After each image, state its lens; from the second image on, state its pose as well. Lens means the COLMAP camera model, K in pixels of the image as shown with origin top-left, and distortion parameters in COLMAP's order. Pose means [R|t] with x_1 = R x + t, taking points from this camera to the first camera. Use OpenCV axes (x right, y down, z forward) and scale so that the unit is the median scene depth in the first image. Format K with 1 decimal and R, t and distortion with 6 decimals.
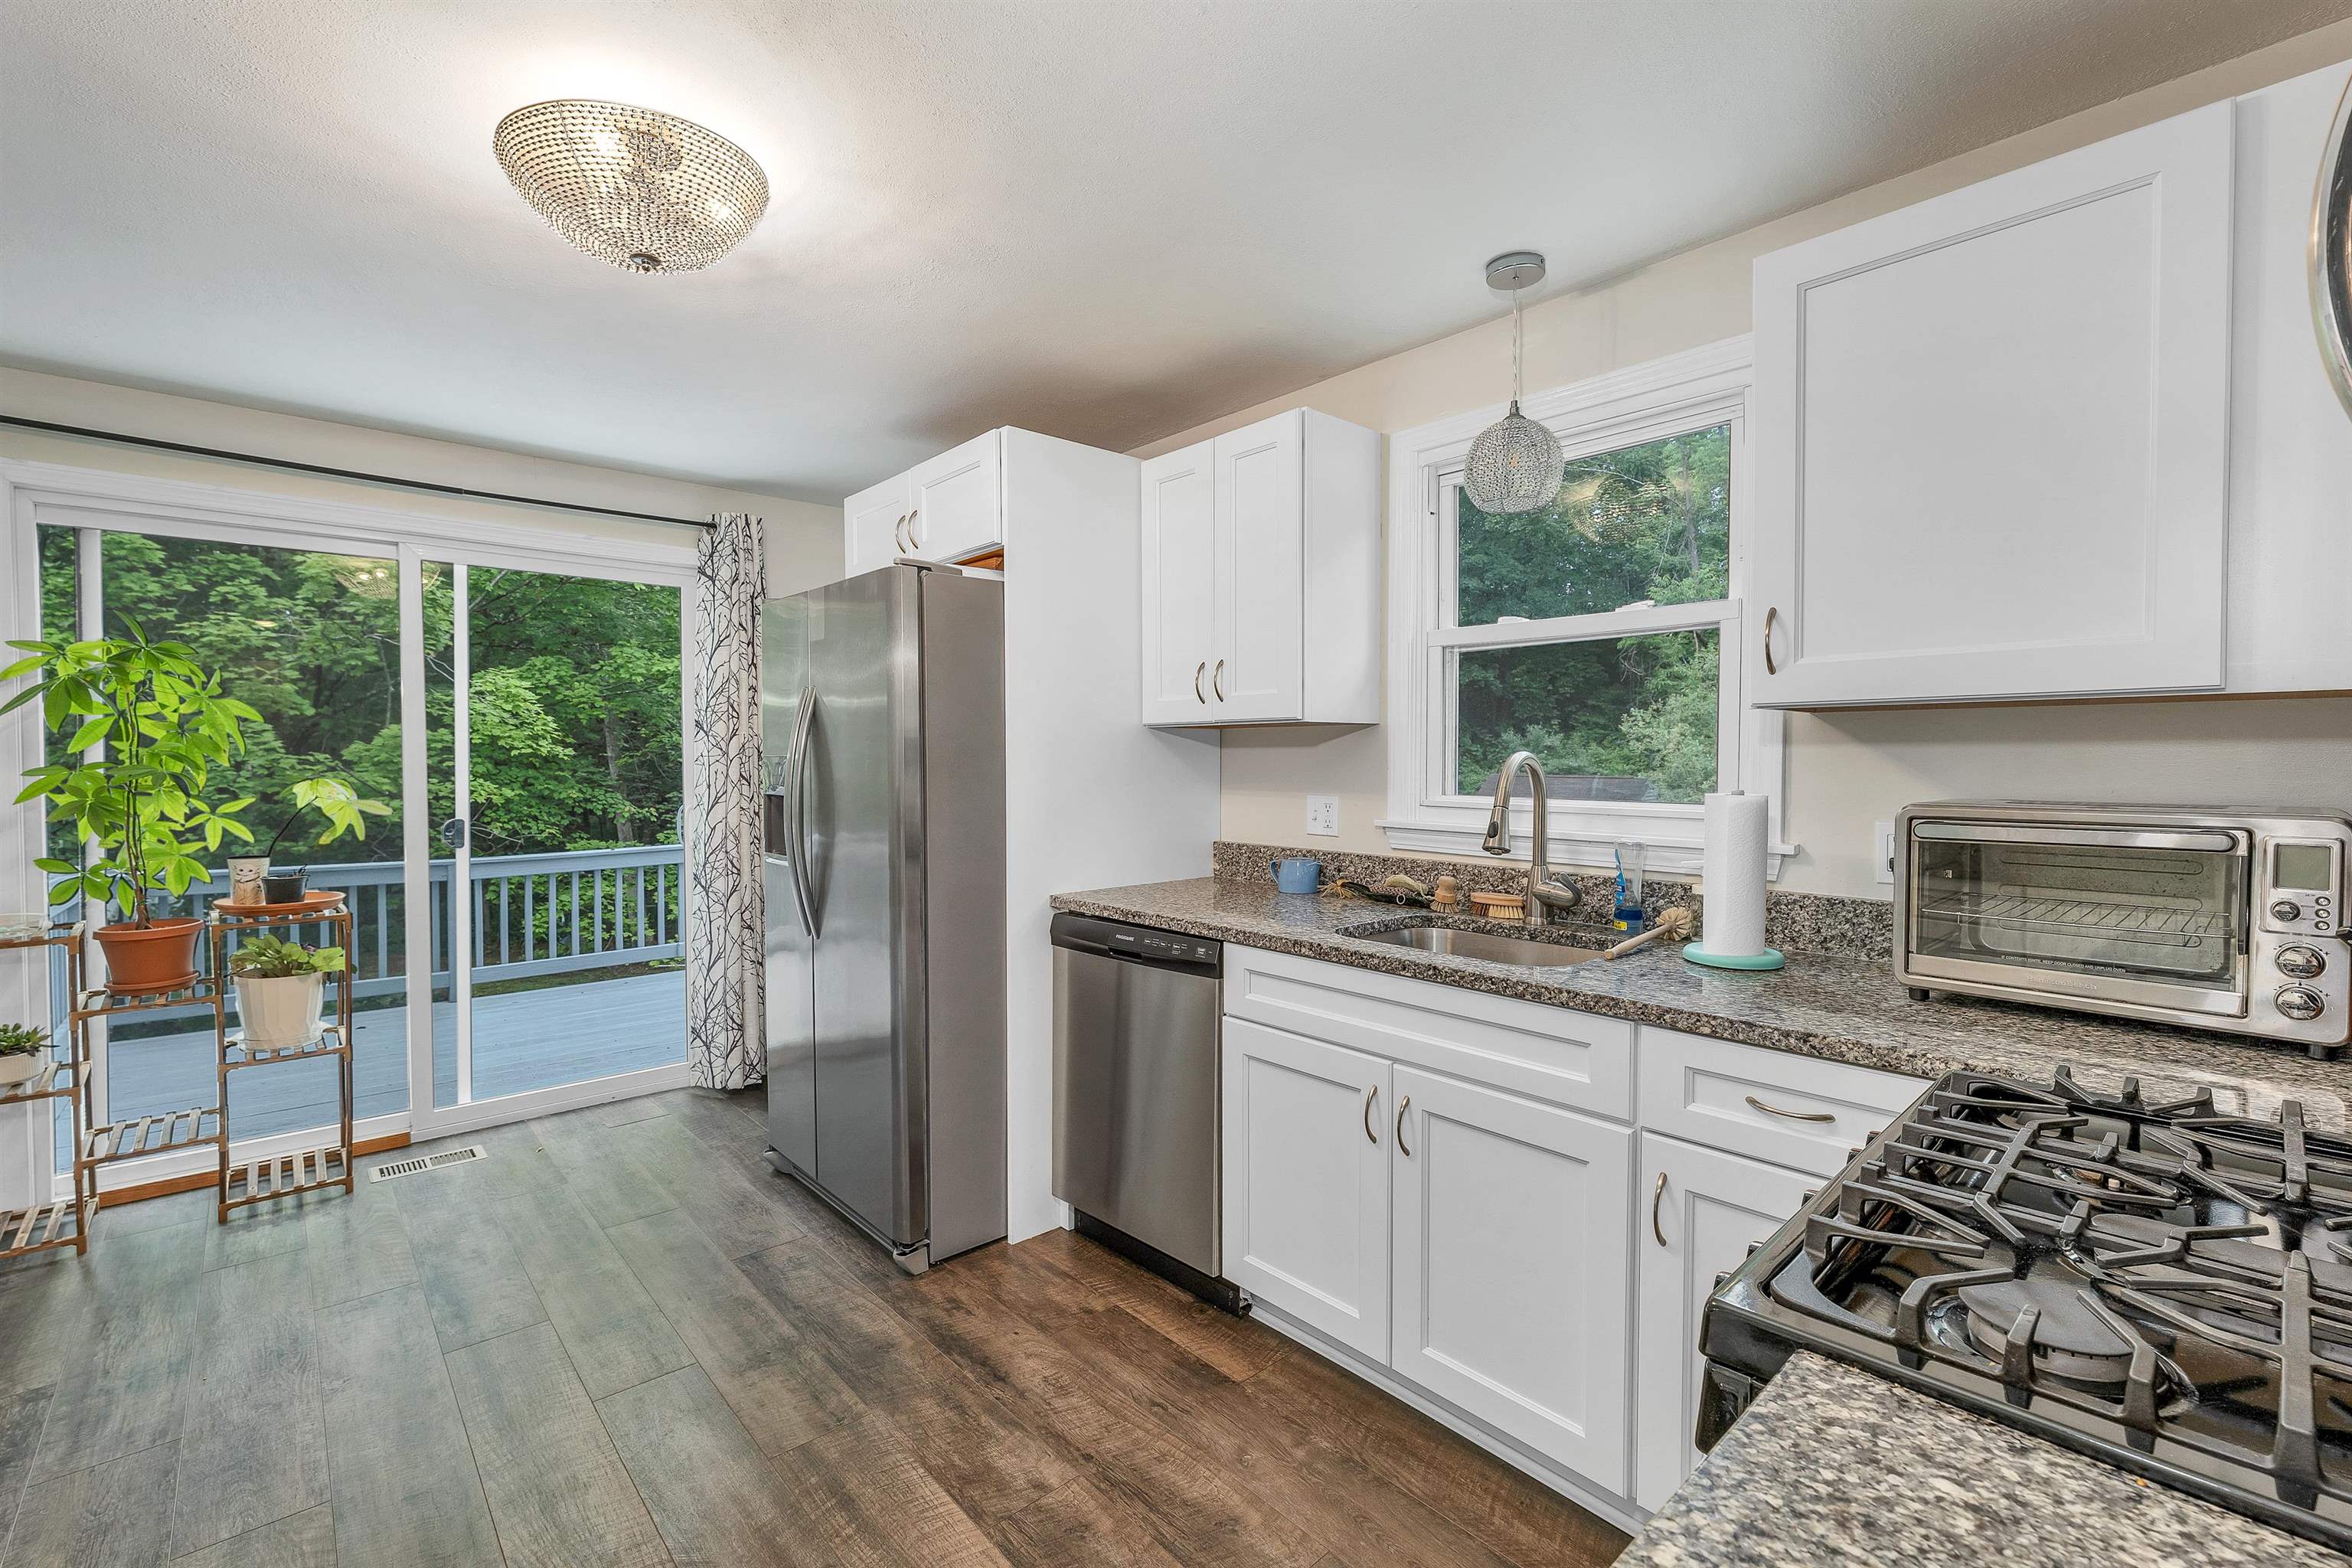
lens RADIAL K [[1008.9, 0, 1176.0], [0, 1008.9, 784.0], [0, 0, 1]] dist [-0.002122, -0.000061]
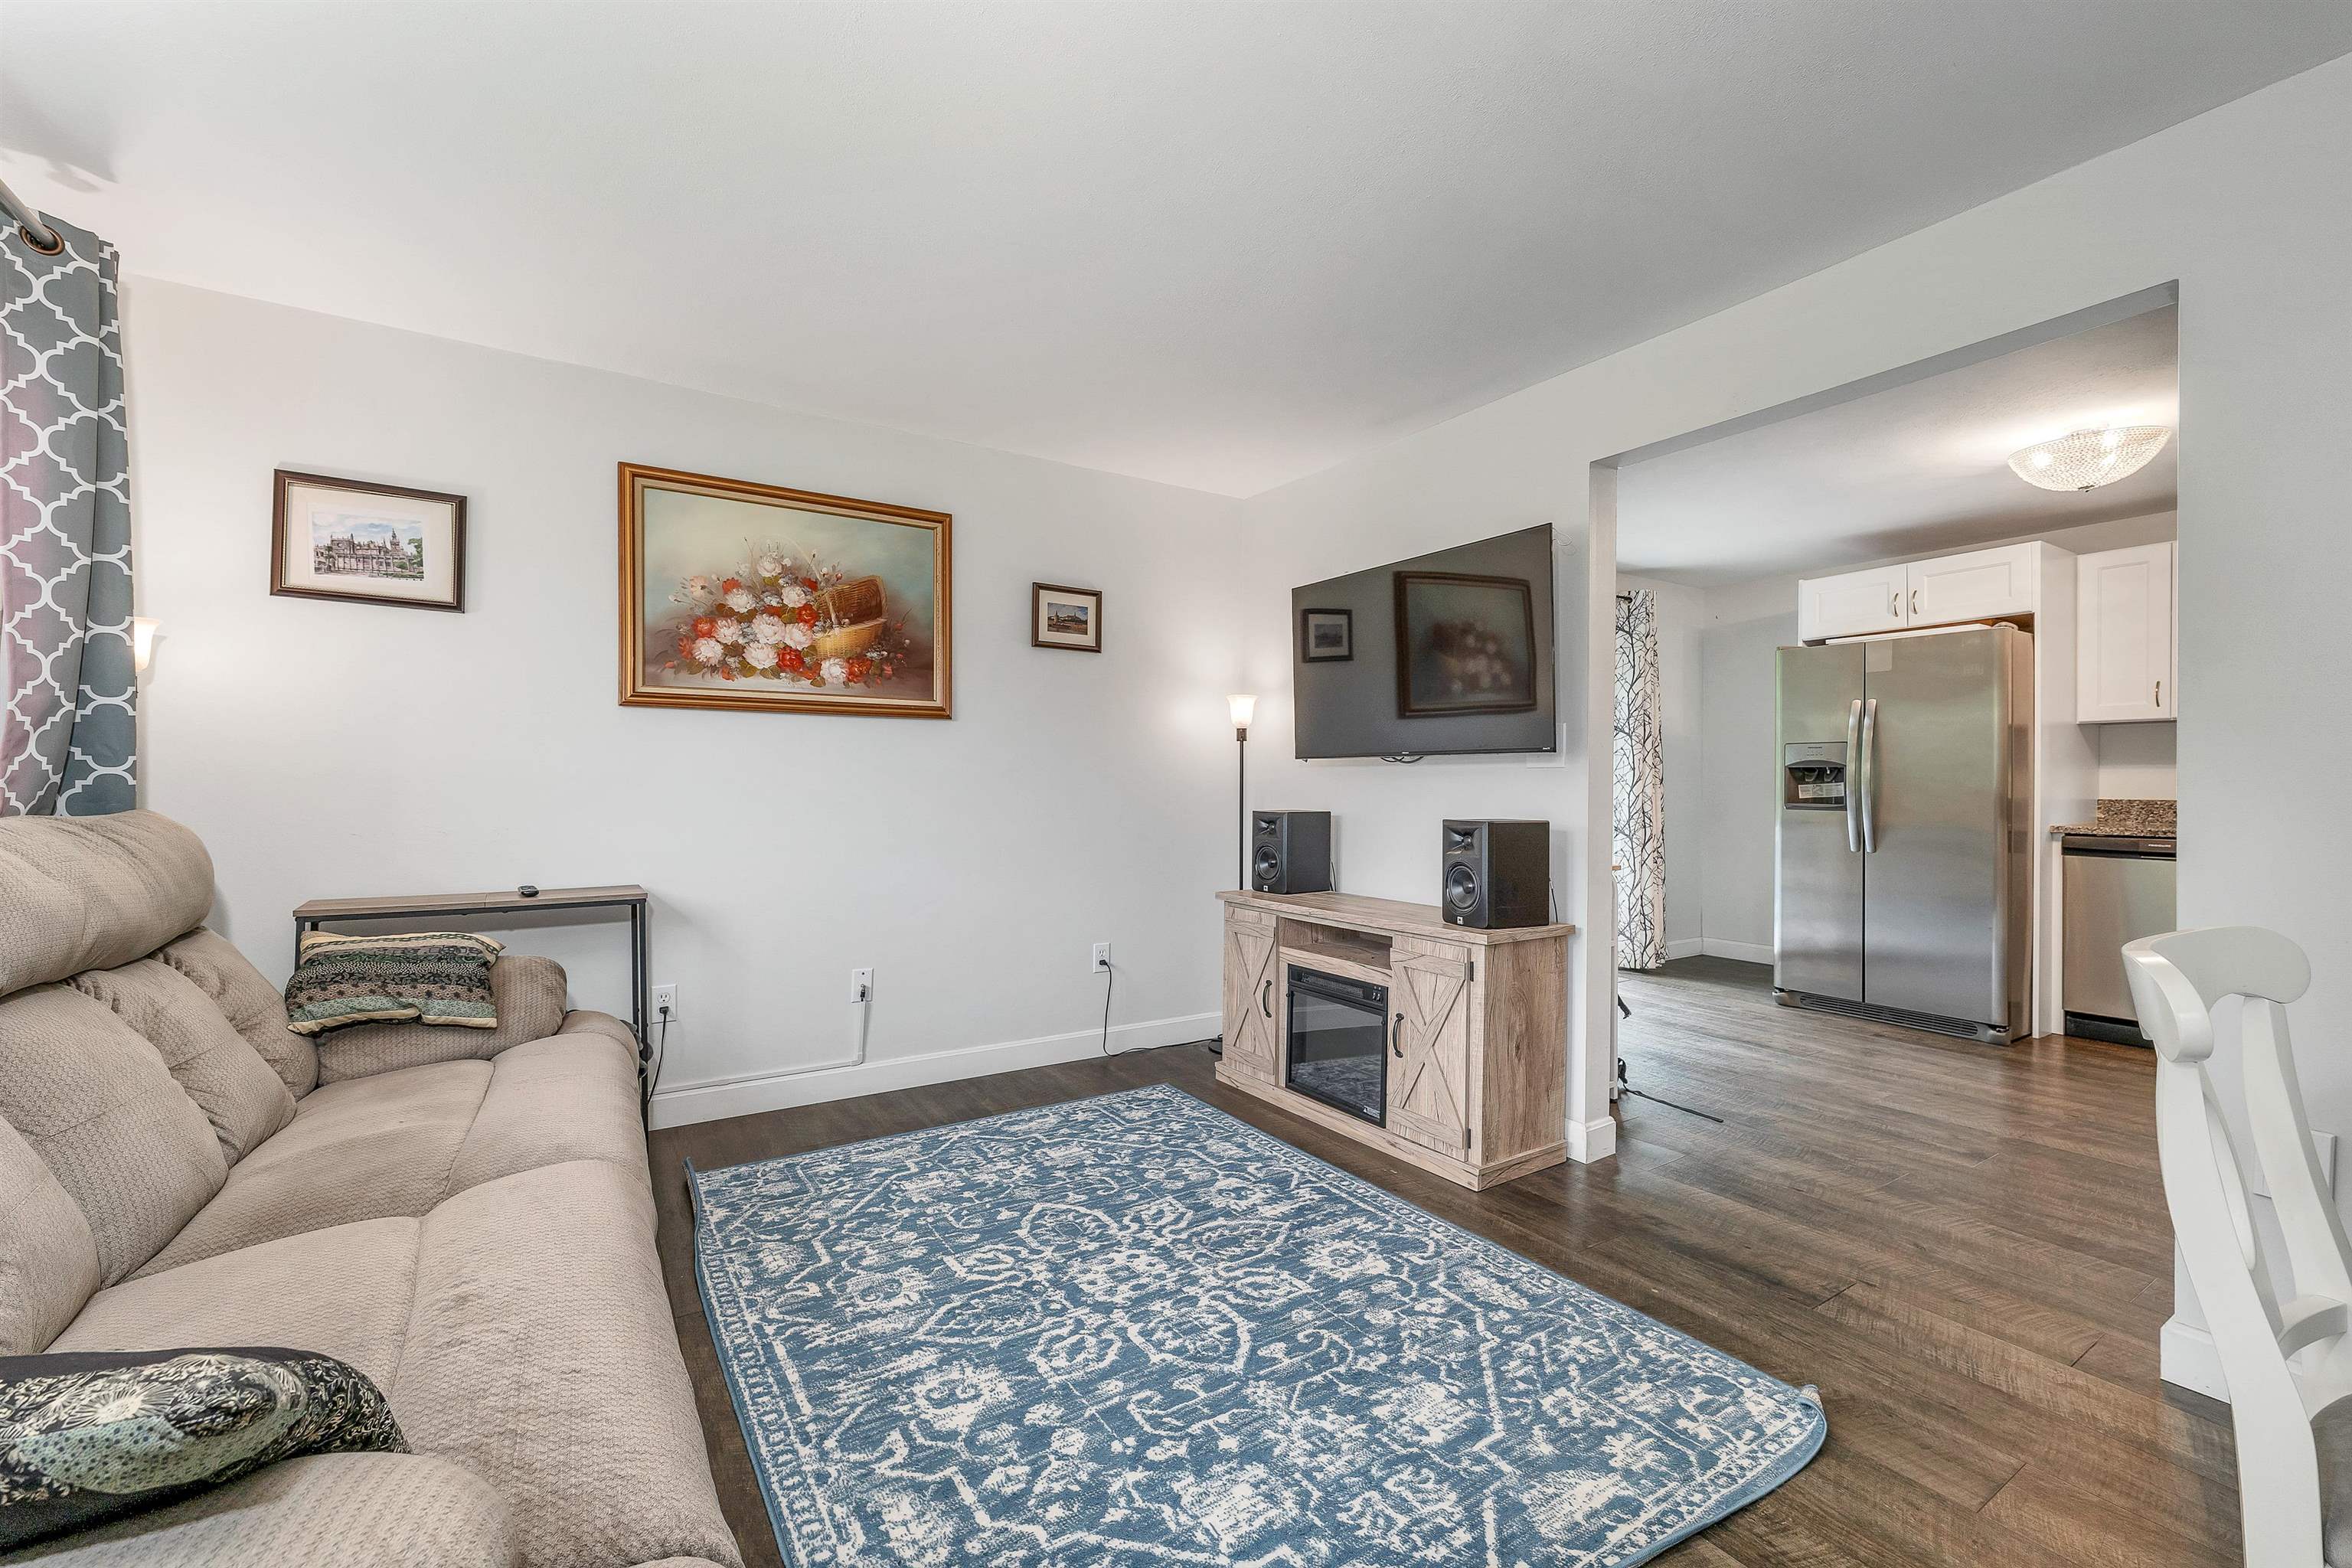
lens RADIAL K [[963.3, 0, 1172.5], [0, 963.3, 782.8], [0, 0, 1]] dist [-0.001432, -0.000297]
pose [[0.985264, 0.003812, -0.170996, -1.279096], [-0.008413, 0.999622, -0.026187, 0.095055], [0.170831, 0.027240, 0.984924, -0.785283]]
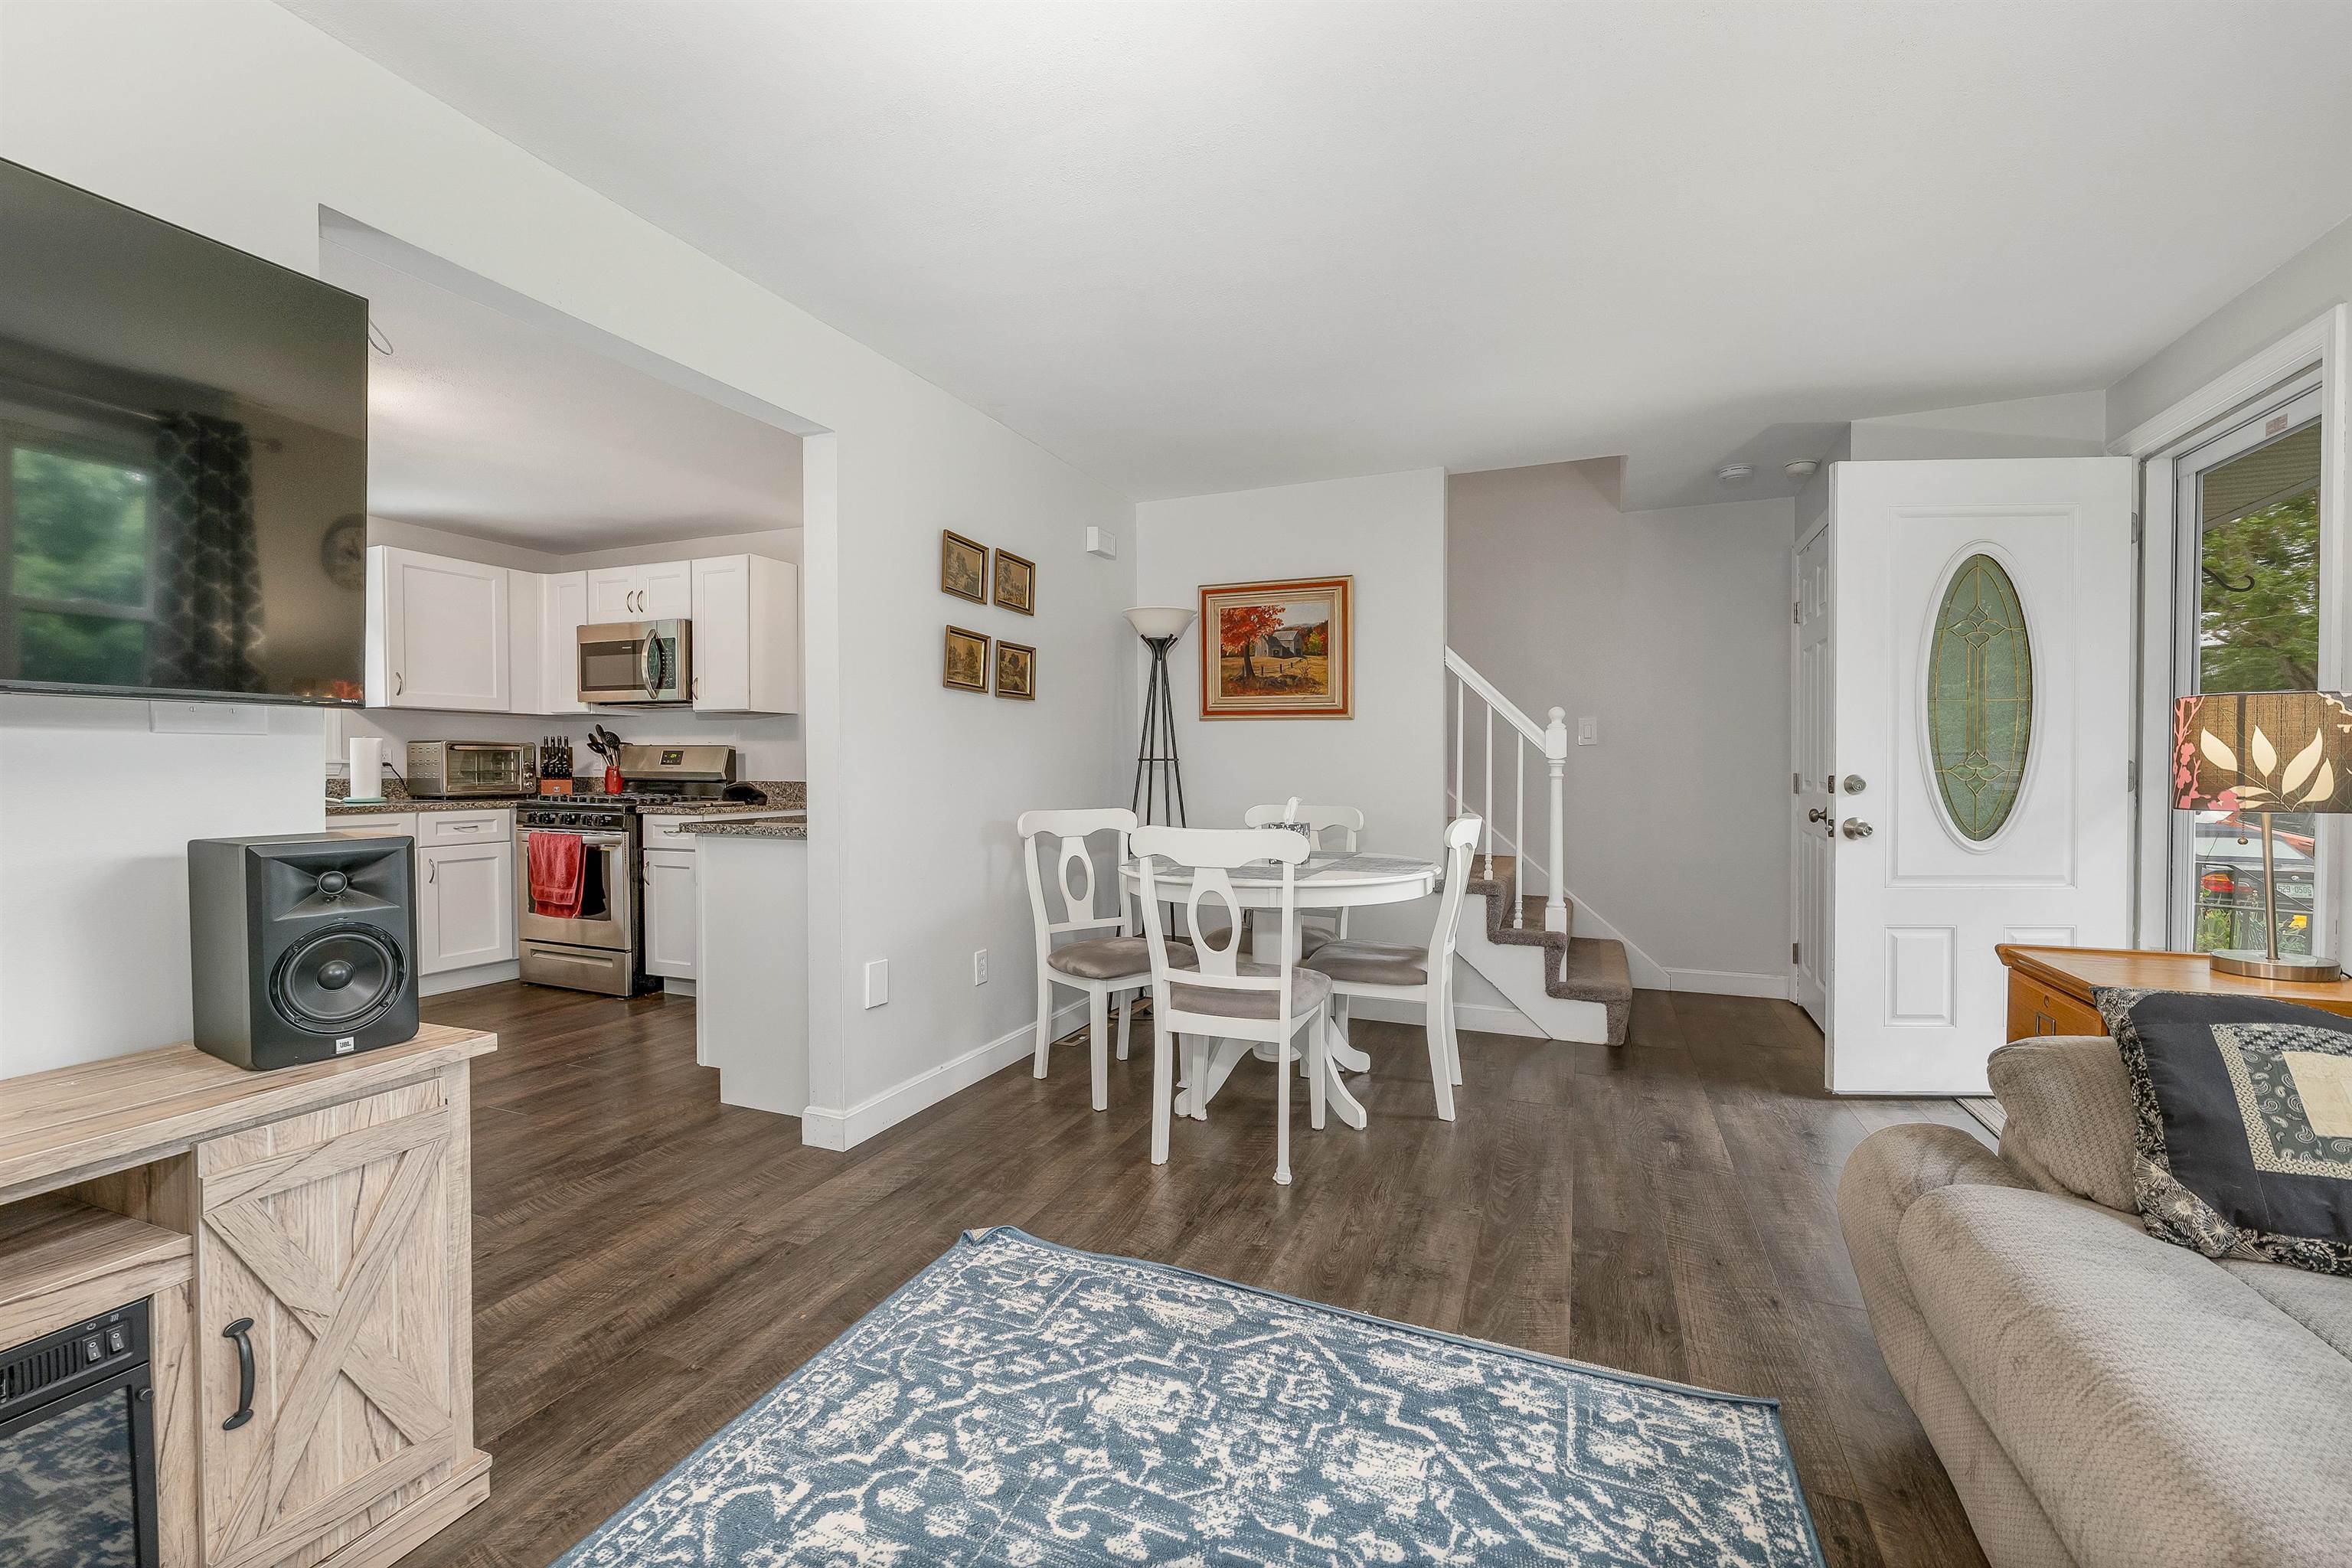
lens RADIAL K [[963.3, 0, 1172.5], [0, 963.3, 782.8], [0, 0, 1]] dist [-0.001432, -0.000297]
pose [[-0.416674, -0.016595, 0.908904, -1.782504], [0.025344, 0.999233, 0.029862, 0.071216], [-0.908702, 0.035478, -0.415934, 0.090391]]
